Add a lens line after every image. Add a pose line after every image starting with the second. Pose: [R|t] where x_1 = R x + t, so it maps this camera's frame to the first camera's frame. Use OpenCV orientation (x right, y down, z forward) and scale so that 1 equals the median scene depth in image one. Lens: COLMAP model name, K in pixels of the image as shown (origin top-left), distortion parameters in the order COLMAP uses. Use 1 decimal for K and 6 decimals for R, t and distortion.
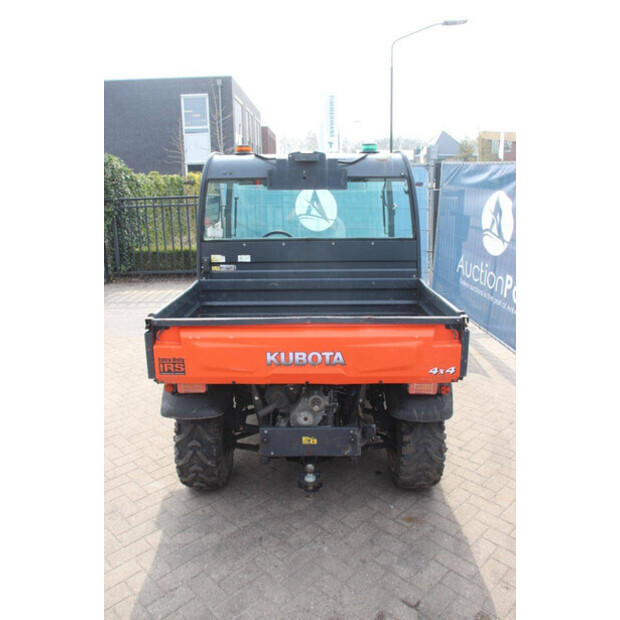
lens RADIAL K [[506.5, 0, 312.9], [0, 506.5, 303.4], [0, 0, 1]] dist [-0.136819, 0.089854]
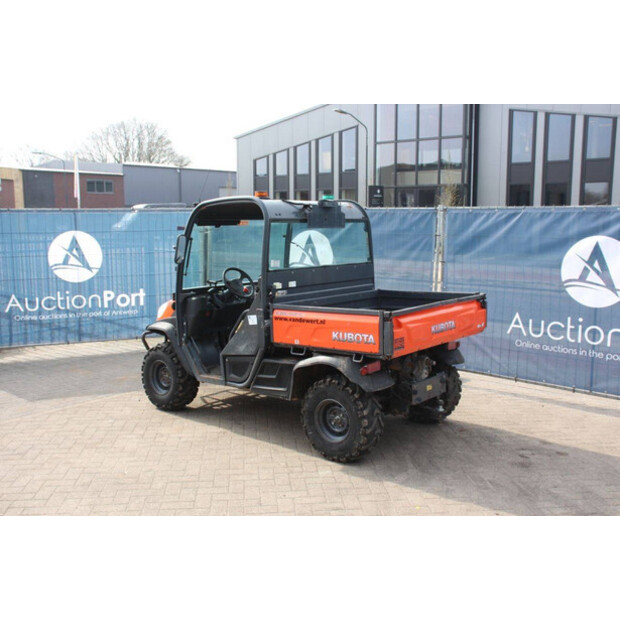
lens RADIAL K [[632.6, 0, 314.4], [0, 632.6, 305.1], [0, 0, 1]] dist [-0.042579, 0.000000]
pose [[0.638323, -0.089605, 0.764535, -1.640499], [0.183108, 0.982368, -0.037744, 0.035330], [-0.747673, 0.164086, 0.643476, -0.009337]]
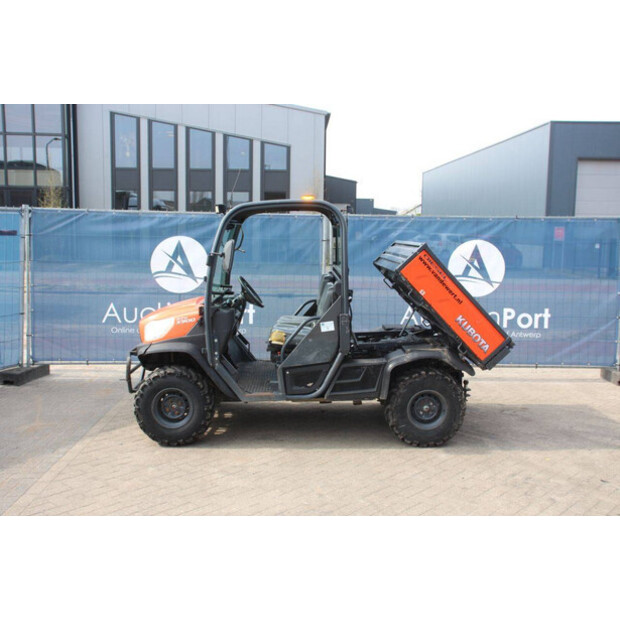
lens RADIAL K [[656.8, 0, 308.6], [0, 656.8, 308.6], [0, 0, 1]] dist [-0.023017, 0.000000]
pose [[-0.010028, -0.106478, 0.994265, -2.237228], [0.237284, 0.965661, 0.105807, -0.299745], [-0.971388, 0.236984, 0.015582, 1.391362]]
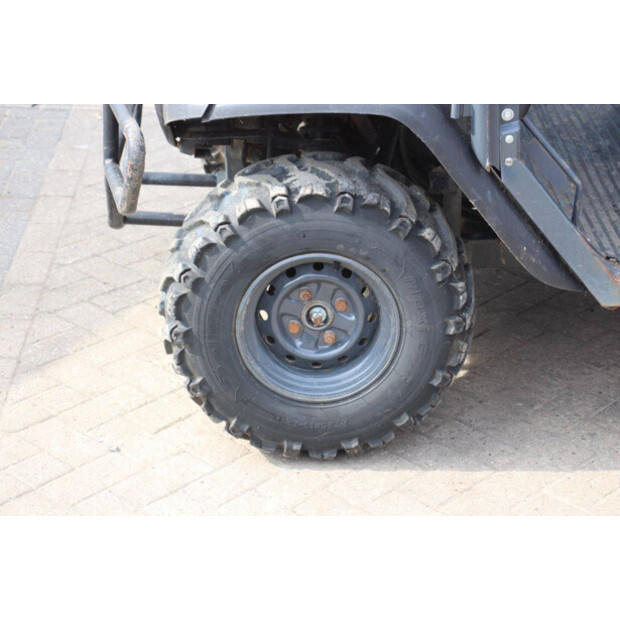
lens RADIAL K [[1466.5, 0, 307.2], [0, 1466.5, 311.5], [0, 0, 1]] dist [0.429529, 0.000000]
pose [[-0.003801, -0.442094, 0.896961, -1.301620], [0.232900, 0.871910, 0.430734, -0.396628], [-0.972493, 0.210539, 0.099650, 1.787552]]
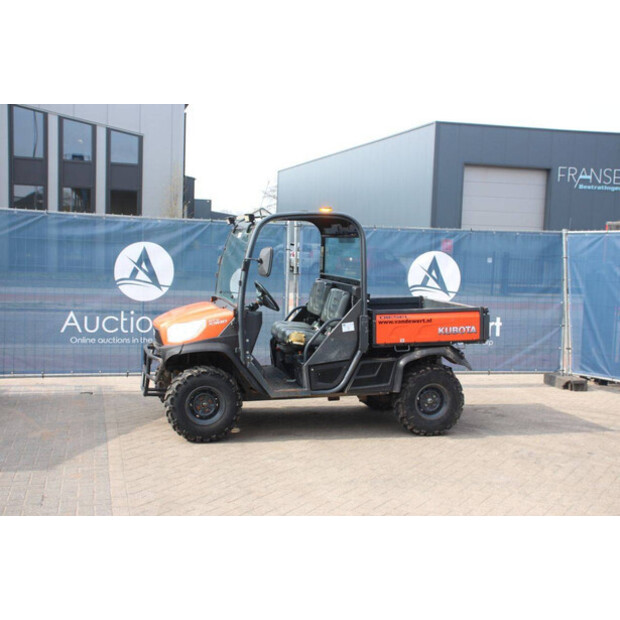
lens RADIAL K [[815.1, 0, 301.4], [0, 815.1, 303.0], [0, 0, 1]] dist [0.061257, 0.000000]
pose [[-0.226398, -0.067554, 0.971689, -2.865328], [0.214030, 0.969760, 0.117288, -0.452564], [-0.950229, 0.234524, -0.205094, 2.060746]]
